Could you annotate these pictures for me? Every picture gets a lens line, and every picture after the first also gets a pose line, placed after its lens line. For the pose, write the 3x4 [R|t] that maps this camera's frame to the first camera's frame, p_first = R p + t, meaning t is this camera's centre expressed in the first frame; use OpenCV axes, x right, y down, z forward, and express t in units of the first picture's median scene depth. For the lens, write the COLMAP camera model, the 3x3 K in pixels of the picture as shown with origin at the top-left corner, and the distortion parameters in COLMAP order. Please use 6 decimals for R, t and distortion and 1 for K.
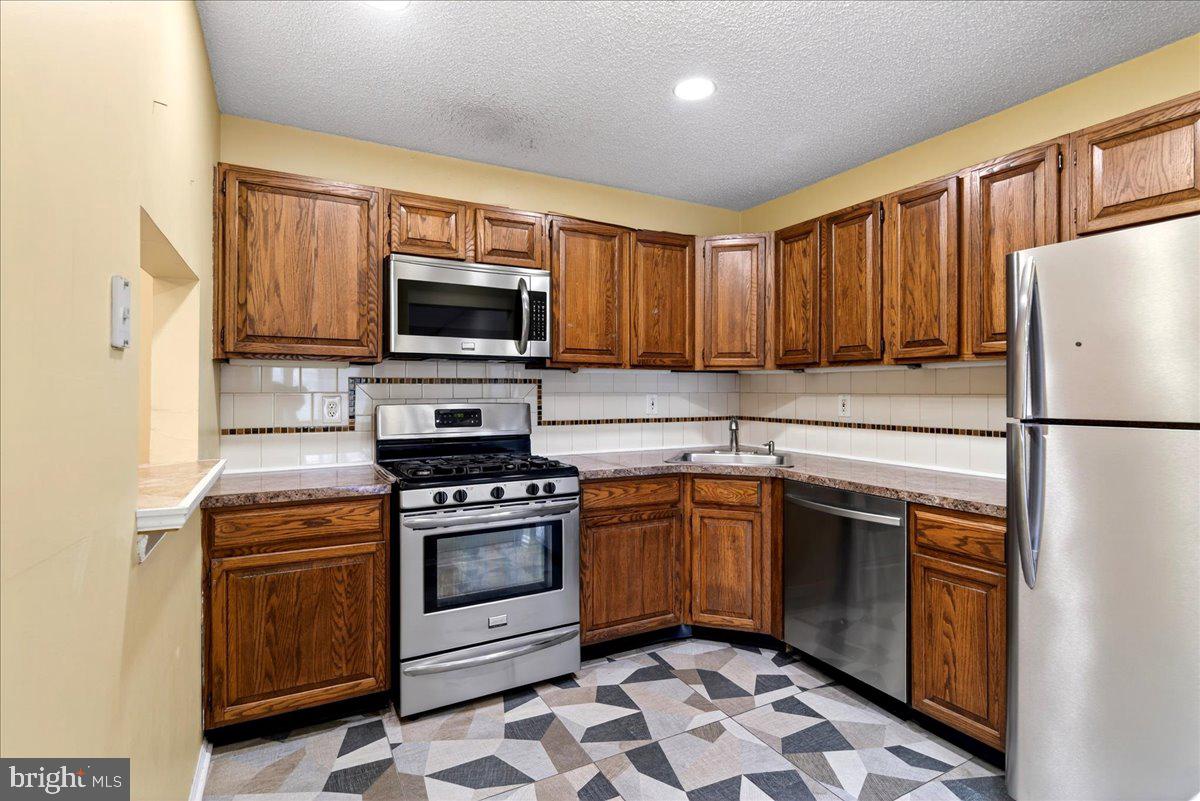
lens RADIAL K [[584.0, 0, 603.3], [0, 584.0, 393.7], [0, 0, 1]] dist [-0.001140, -0.000667]
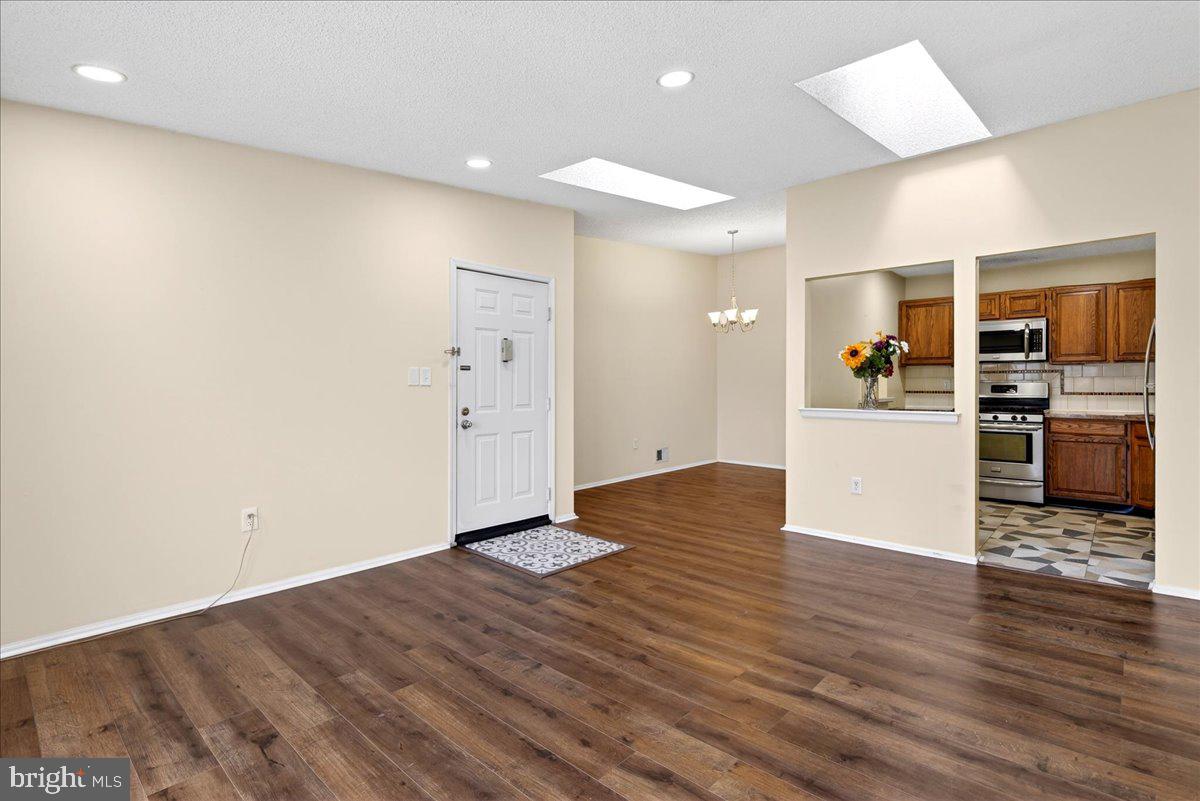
lens RADIAL K [[584.0, 0, 590.0], [0, 584.0, 382.3], [0, 0, 1]] dist [-0.001140, -0.000667]
pose [[0.317365, -0.003454, -0.948297, 1.347890], [-0.002862, 0.999985, -0.004600, 0.031766], [0.948299, 0.004174, 0.317351, -1.170924]]
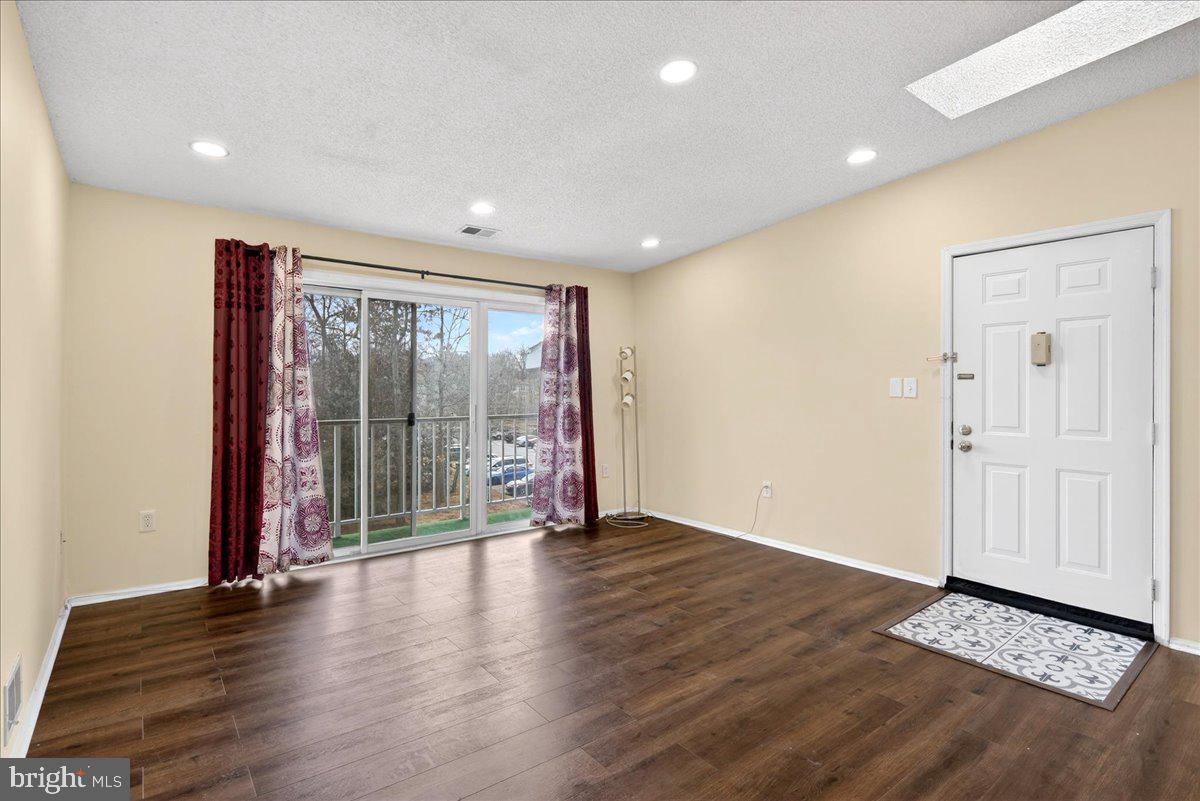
lens RADIAL K [[584.0, 0, 599.2], [0, 584.0, 386.5], [0, 0, 1]] dist [-0.001140, -0.000667]
pose [[-0.986555, -0.007989, -0.163232, 0.748322], [-0.008171, 0.999967, 0.000444, 0.014485], [0.163223, 0.001771, -0.986588, 0.135491]]
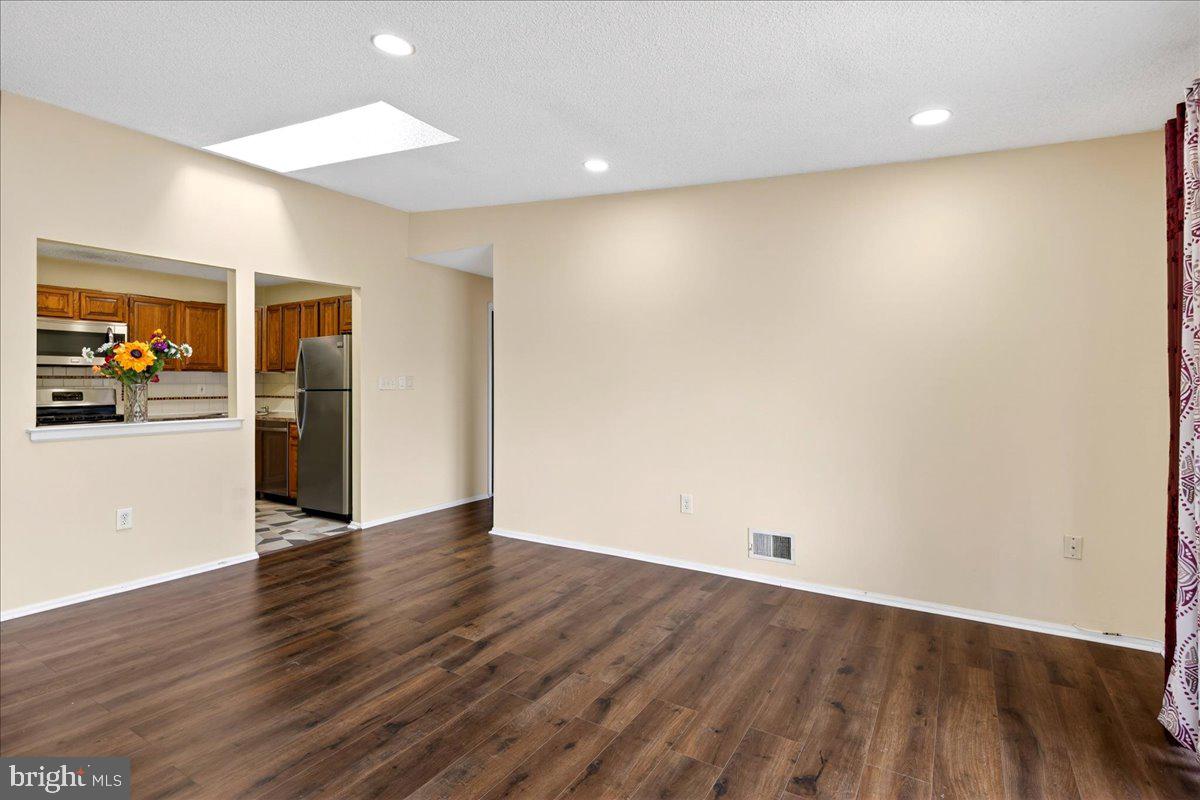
lens RADIAL K [[584.0, 0, 604.7], [0, 584.0, 377.9], [0, 0, 1]] dist [-0.001140, -0.000667]
pose [[0.864164, 0.000258, 0.503211, 0.326217], [0.008201, 0.999860, -0.014596, 0.023762], [-0.503144, 0.016740, 0.864040, -1.609683]]
